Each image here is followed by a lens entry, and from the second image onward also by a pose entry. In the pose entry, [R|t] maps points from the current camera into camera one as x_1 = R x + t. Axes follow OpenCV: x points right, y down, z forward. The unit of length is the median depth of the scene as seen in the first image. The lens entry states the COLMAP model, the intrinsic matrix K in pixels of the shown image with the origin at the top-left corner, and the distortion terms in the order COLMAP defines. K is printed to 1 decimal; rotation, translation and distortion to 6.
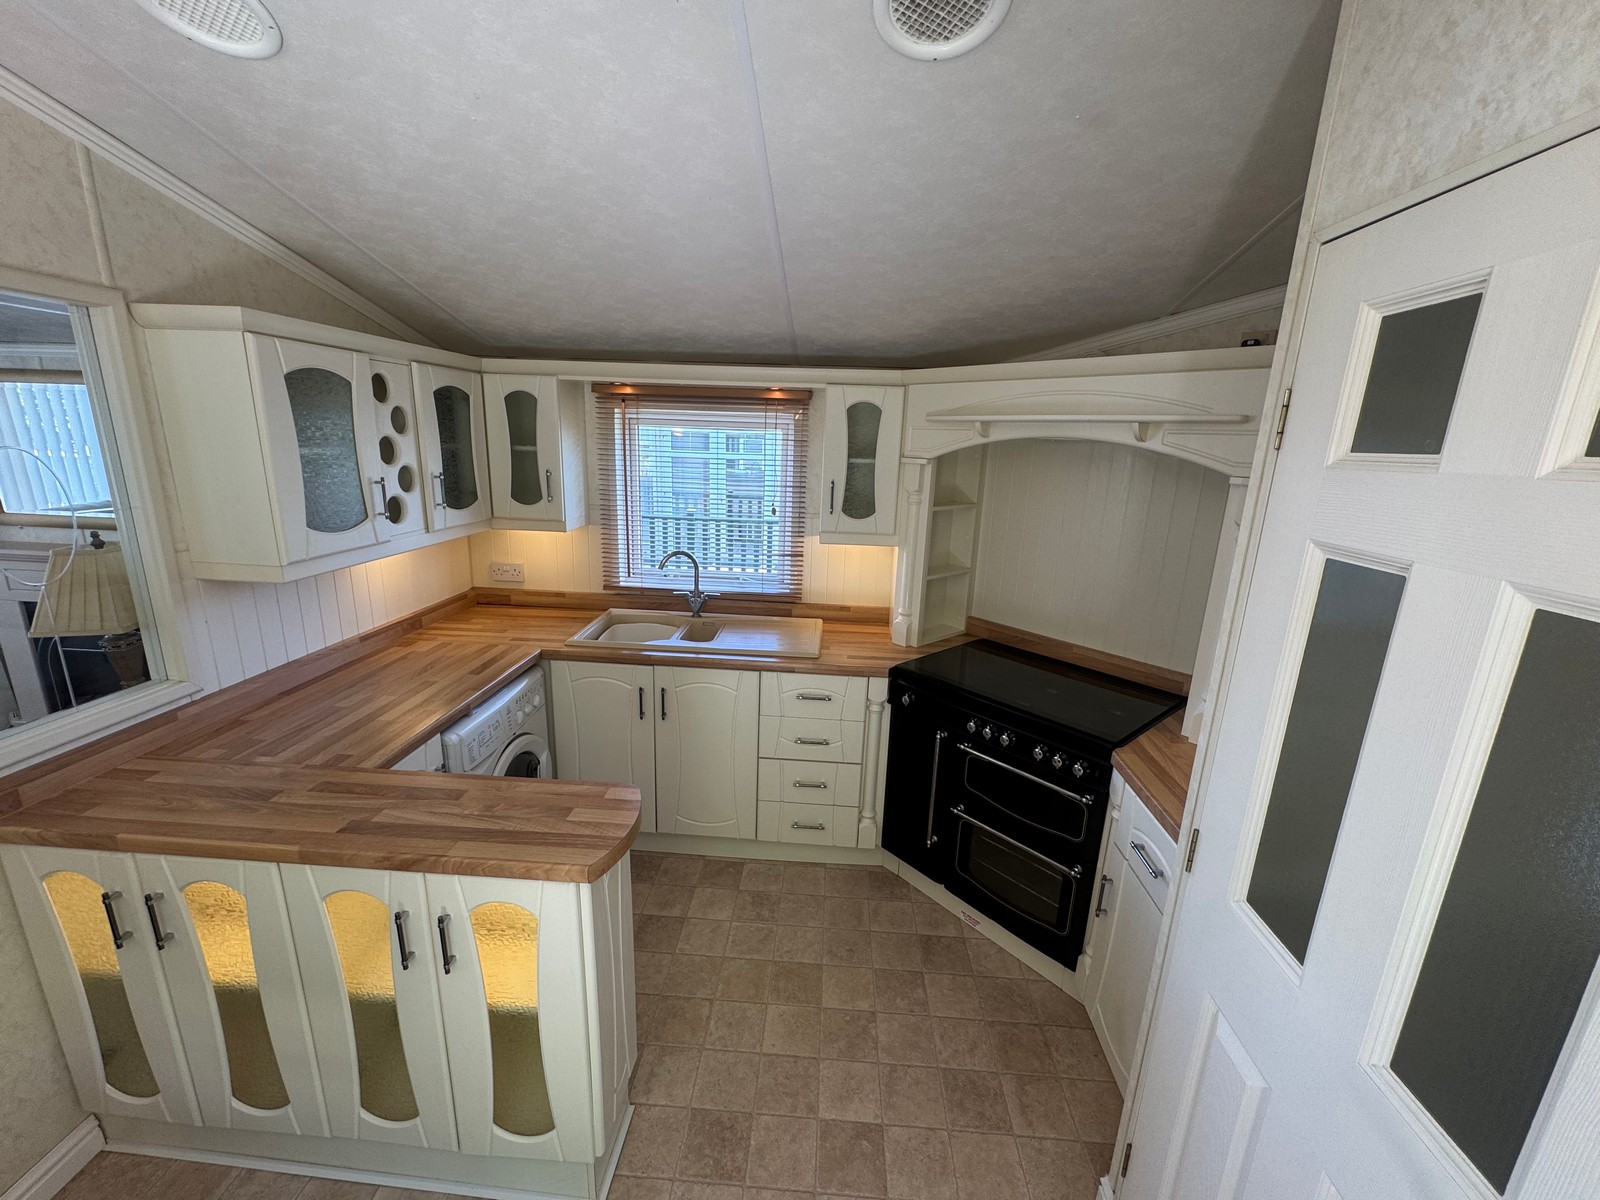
lens RADIAL K [[637.8, 0, 798.8], [0, 637.8, 597.9], [0, 0, 1]] dist [-0.003976, 0.000470]
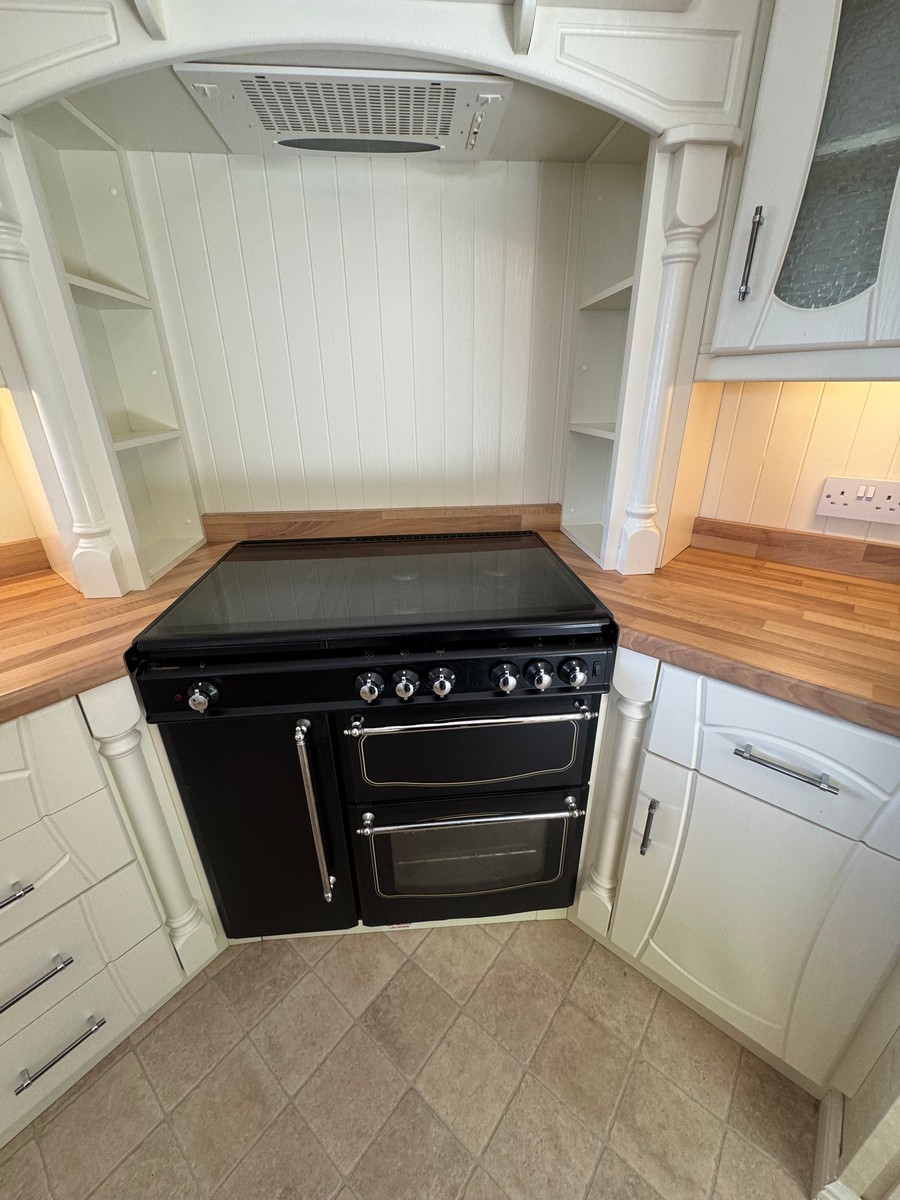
lens RADIAL K [[478.3, 0, 448.4], [0, 478.3, 600.2], [0, 0, 1]] dist [-0.003976, 0.000470]
pose [[0.590347, -0.362421, 0.721209, 0.048319], [0.227257, 0.932010, 0.282332, 0.032806], [-0.774497, -0.002774, 0.632572, 0.582190]]
